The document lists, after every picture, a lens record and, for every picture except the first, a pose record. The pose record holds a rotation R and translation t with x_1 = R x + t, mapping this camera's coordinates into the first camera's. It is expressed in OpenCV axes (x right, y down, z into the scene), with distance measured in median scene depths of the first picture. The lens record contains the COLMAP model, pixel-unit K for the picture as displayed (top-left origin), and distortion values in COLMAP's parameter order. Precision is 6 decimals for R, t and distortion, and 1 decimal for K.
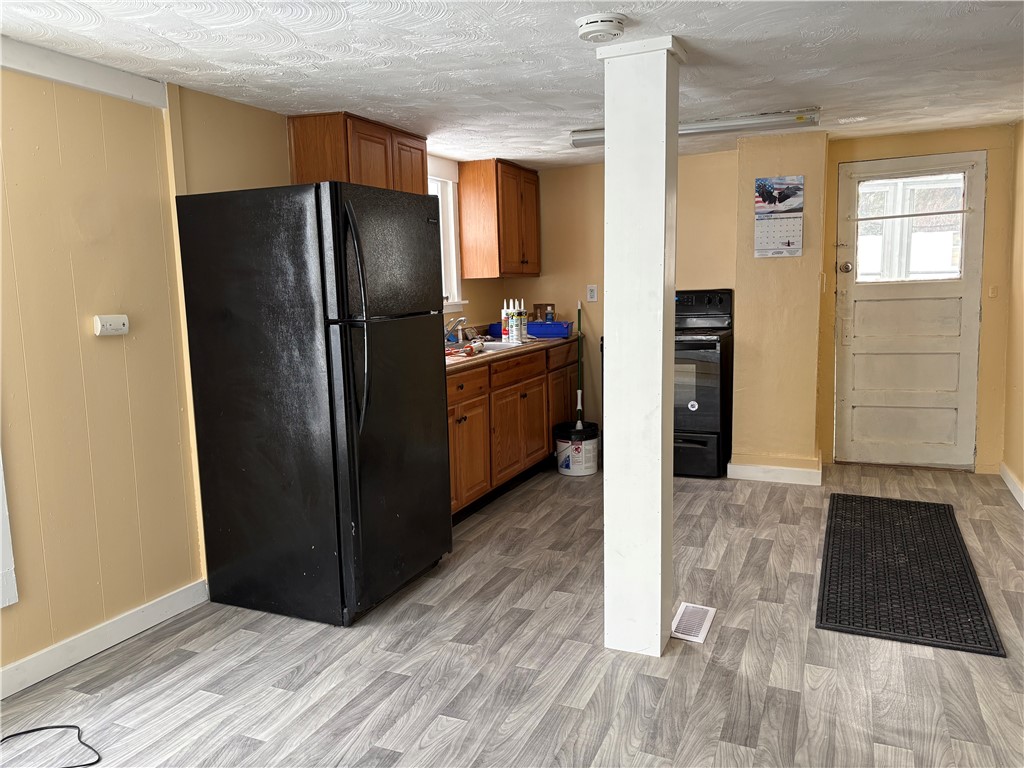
lens RADIAL K [[774.7, 0, 514.4], [0, 774.7, 385.8], [0, 0, 1]] dist [0.021164, -0.014416]
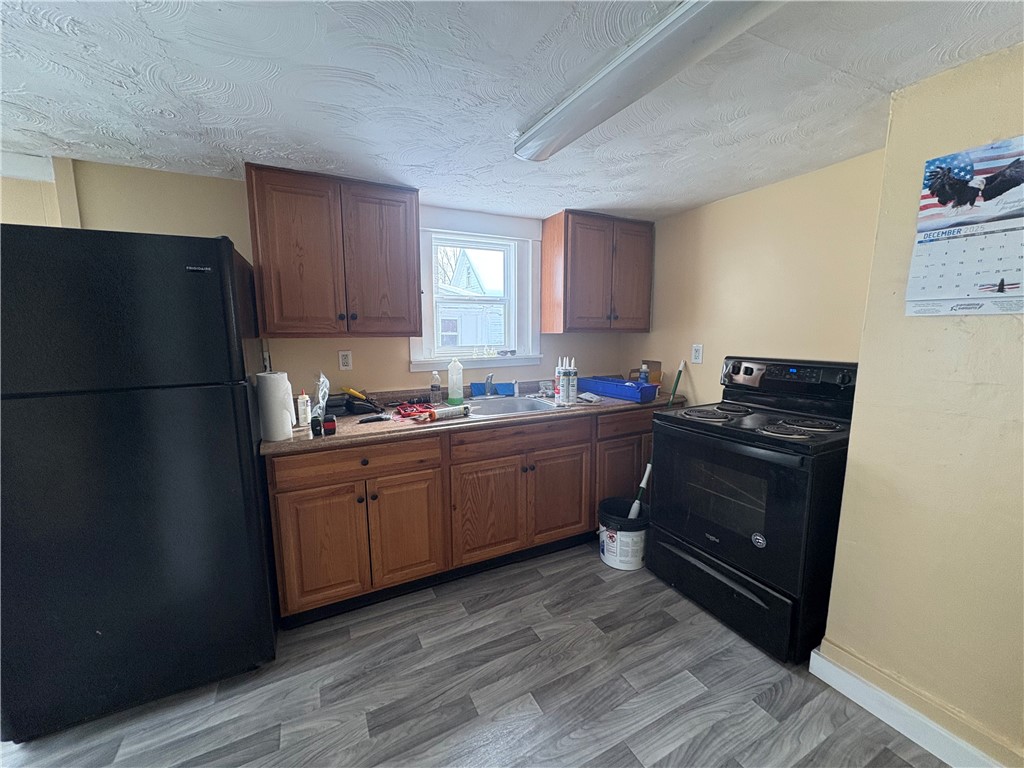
lens RADIAL K [[407.9, 0, 502.9], [0, 407.9, 384.4], [0, 0, 1]] dist [-0.011493, 0.001779]
pose [[0.769881, 0.111338, -0.628401, 0.270852], [-0.102220, 0.993465, 0.050784, -0.103132], [0.629948, 0.025137, 0.776230, 0.605967]]
